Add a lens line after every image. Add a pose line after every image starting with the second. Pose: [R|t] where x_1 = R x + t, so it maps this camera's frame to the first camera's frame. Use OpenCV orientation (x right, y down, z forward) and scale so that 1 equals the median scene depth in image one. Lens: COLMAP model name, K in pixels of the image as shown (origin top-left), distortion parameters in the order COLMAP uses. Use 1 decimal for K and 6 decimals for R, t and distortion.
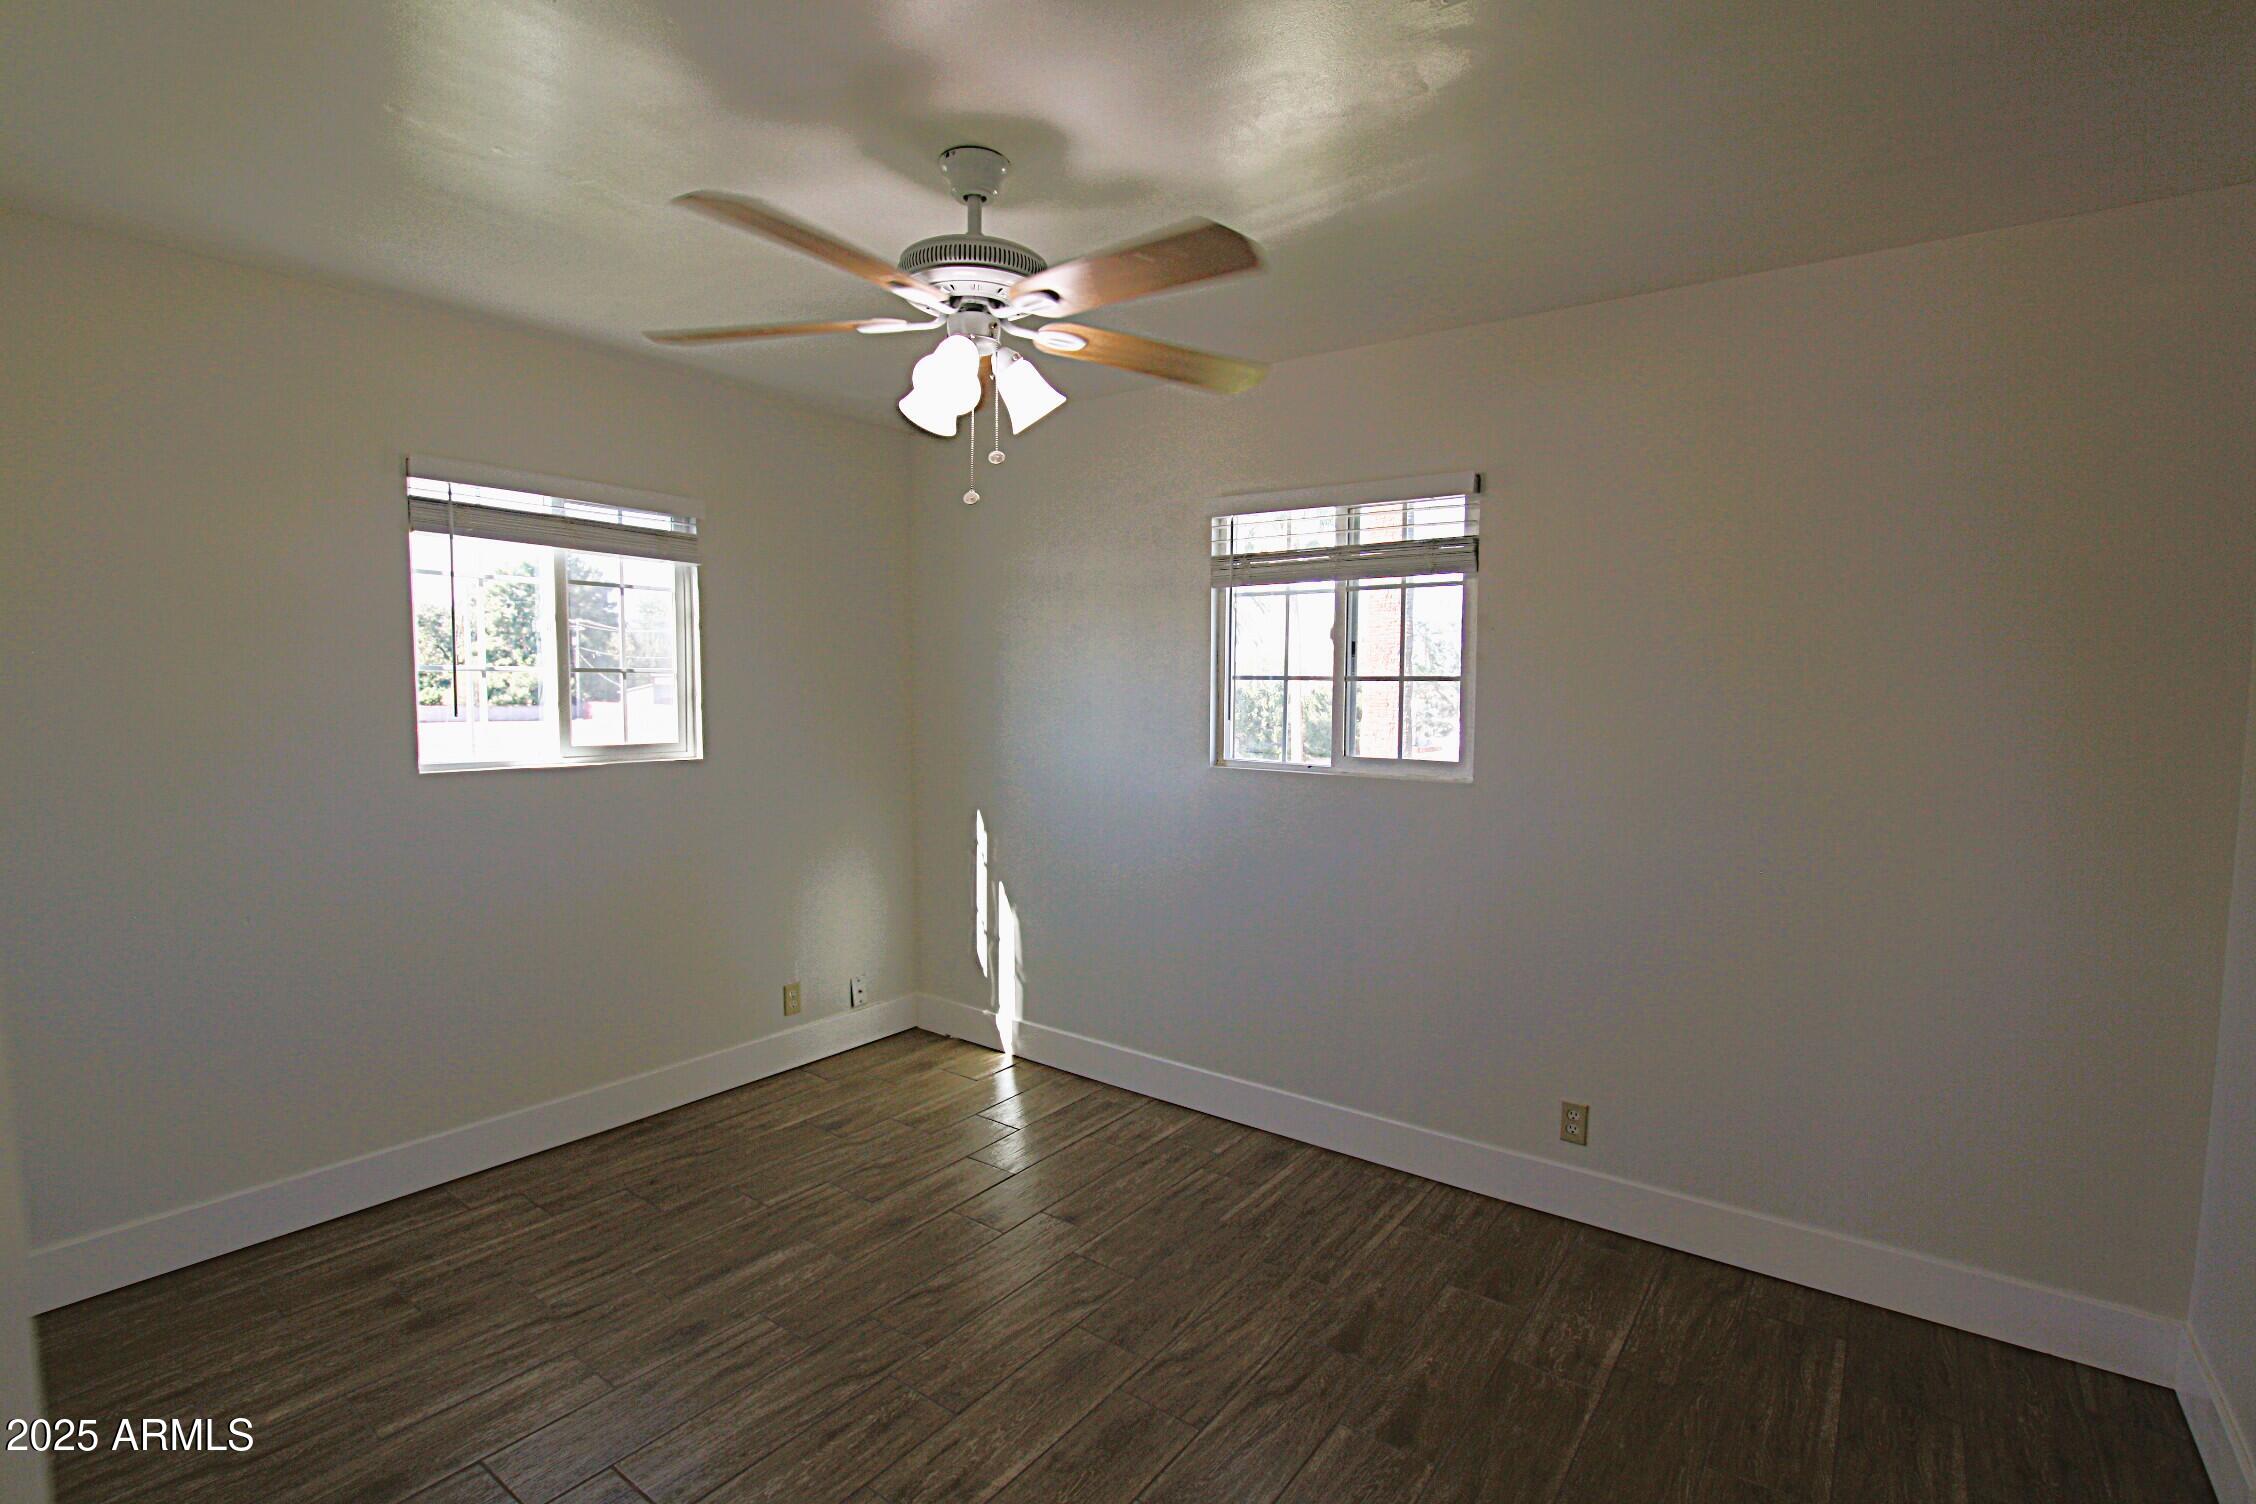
lens RADIAL K [[1057.8, 0, 1133.6], [0, 1057.8, 752.6], [0, 0, 1]] dist [-0.030535, 0.004987]
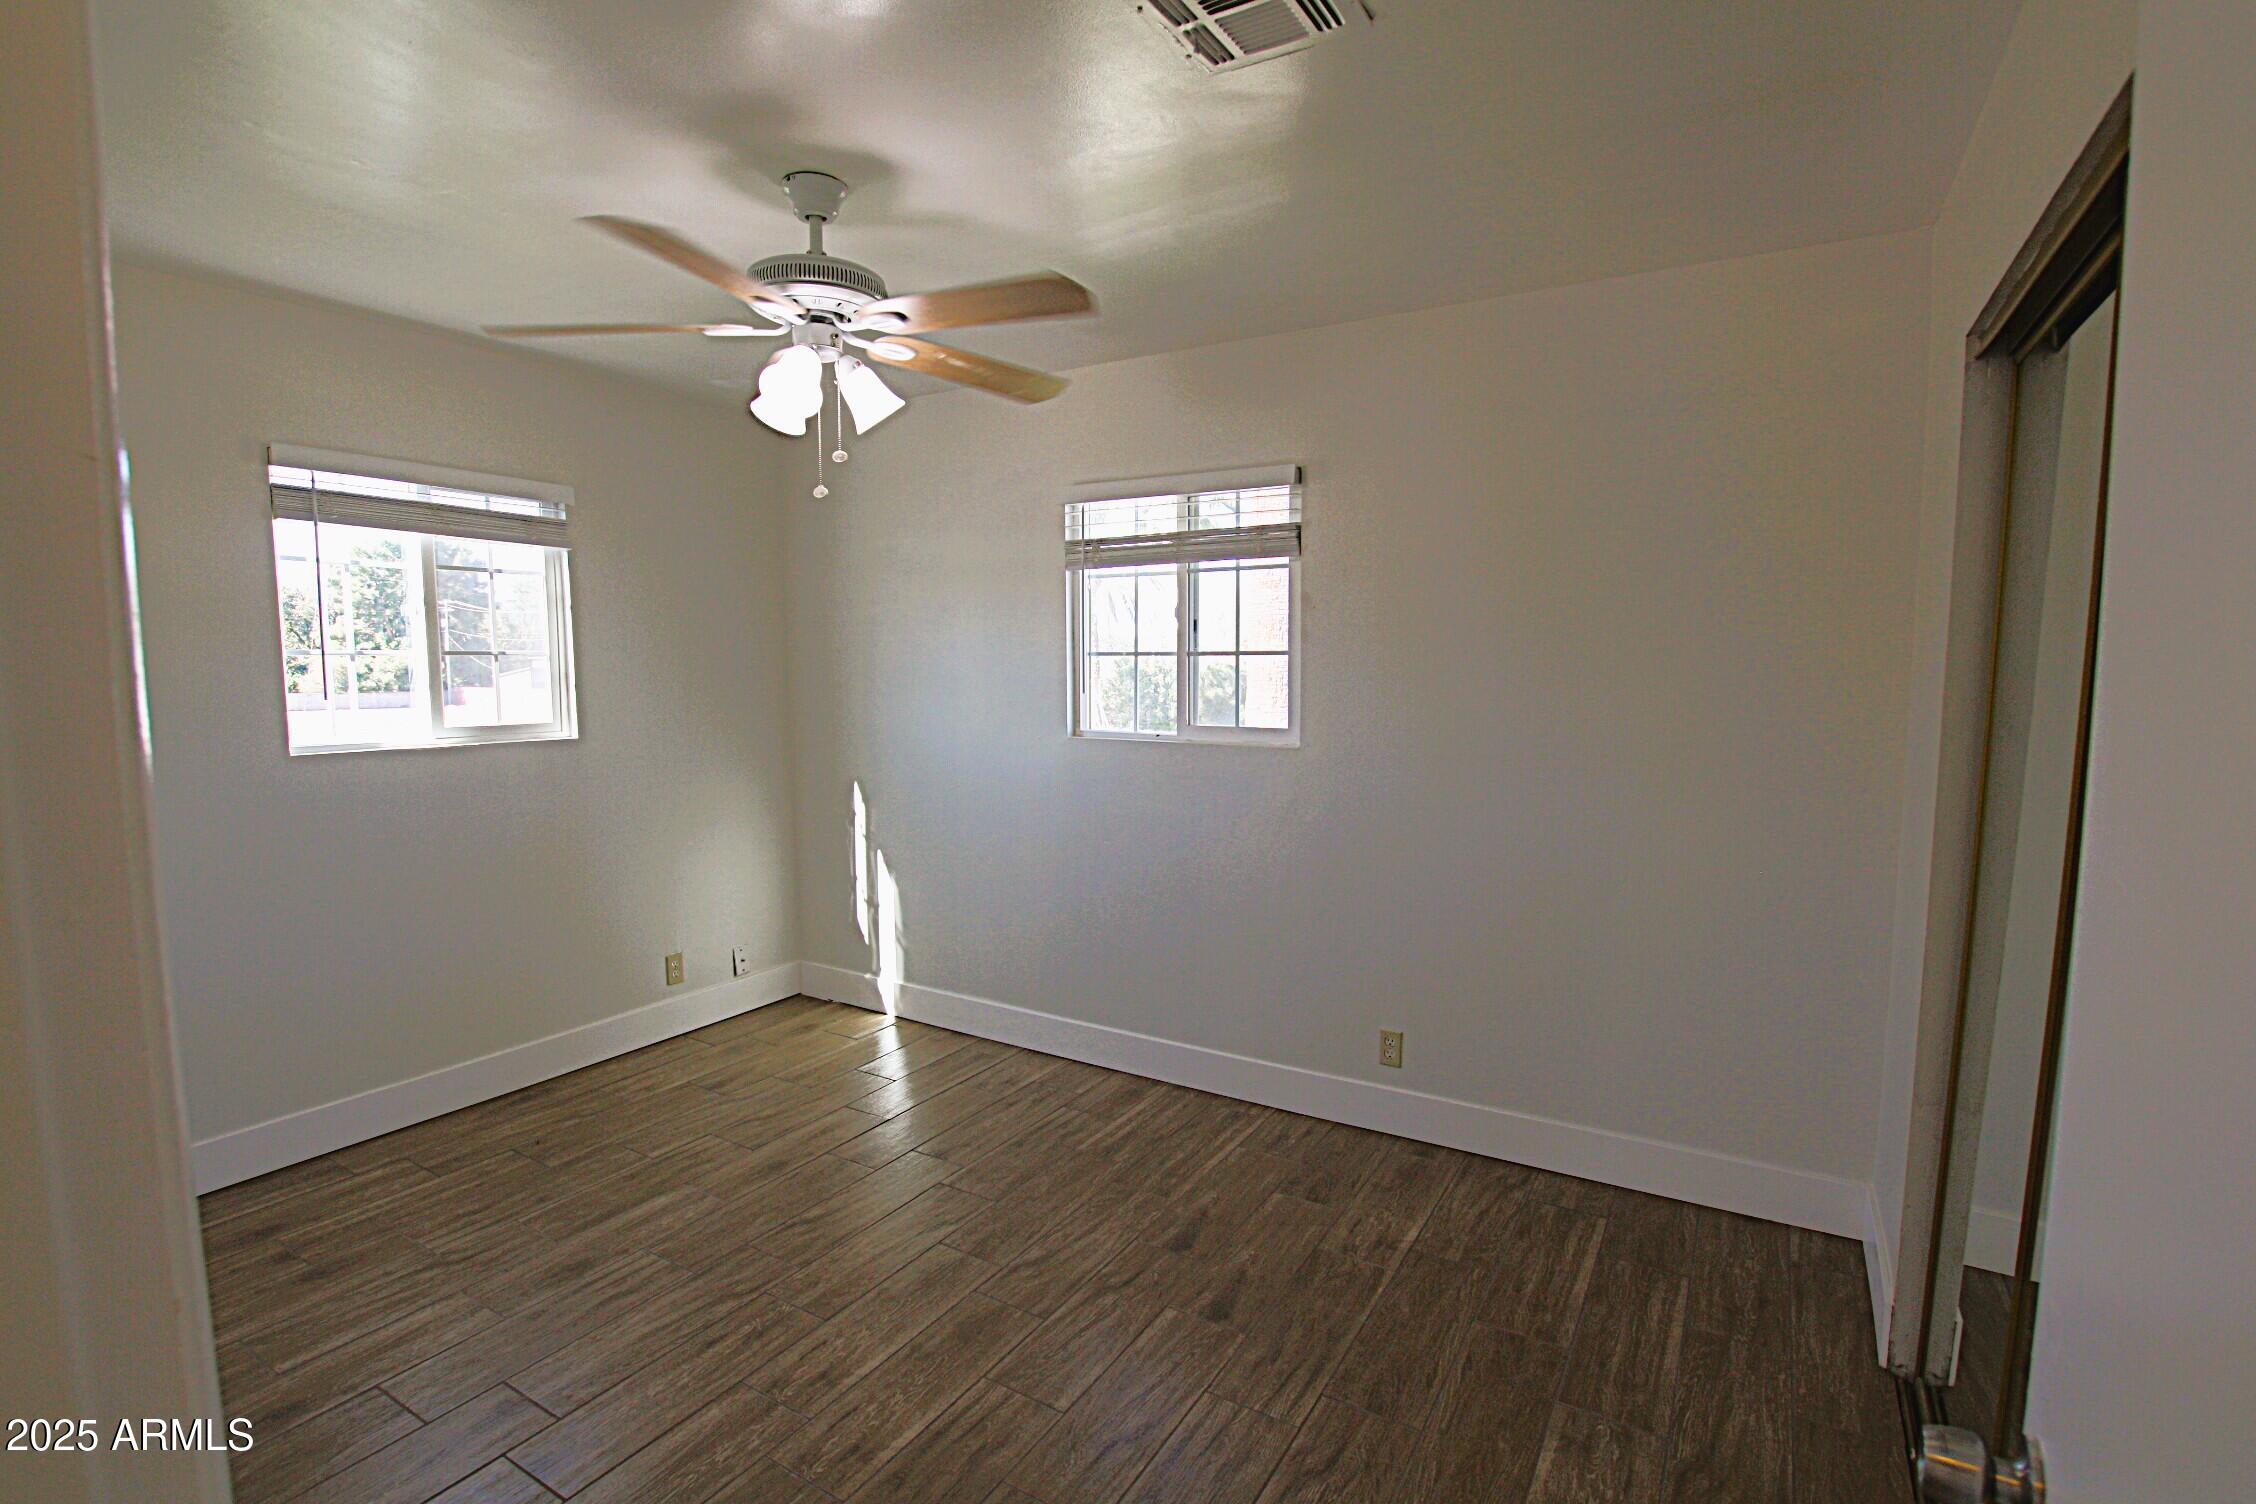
lens RADIAL K [[1057.8, 0, 1128.8], [0, 1057.8, 754.1], [0, 0, 1]] dist [-0.030535, 0.004987]
pose [[0.995953, -0.017759, 0.088104, 0.052596], [0.015732, 0.999596, 0.023651, 0.008158], [-0.088489, -0.022169, 0.995830, -0.101774]]
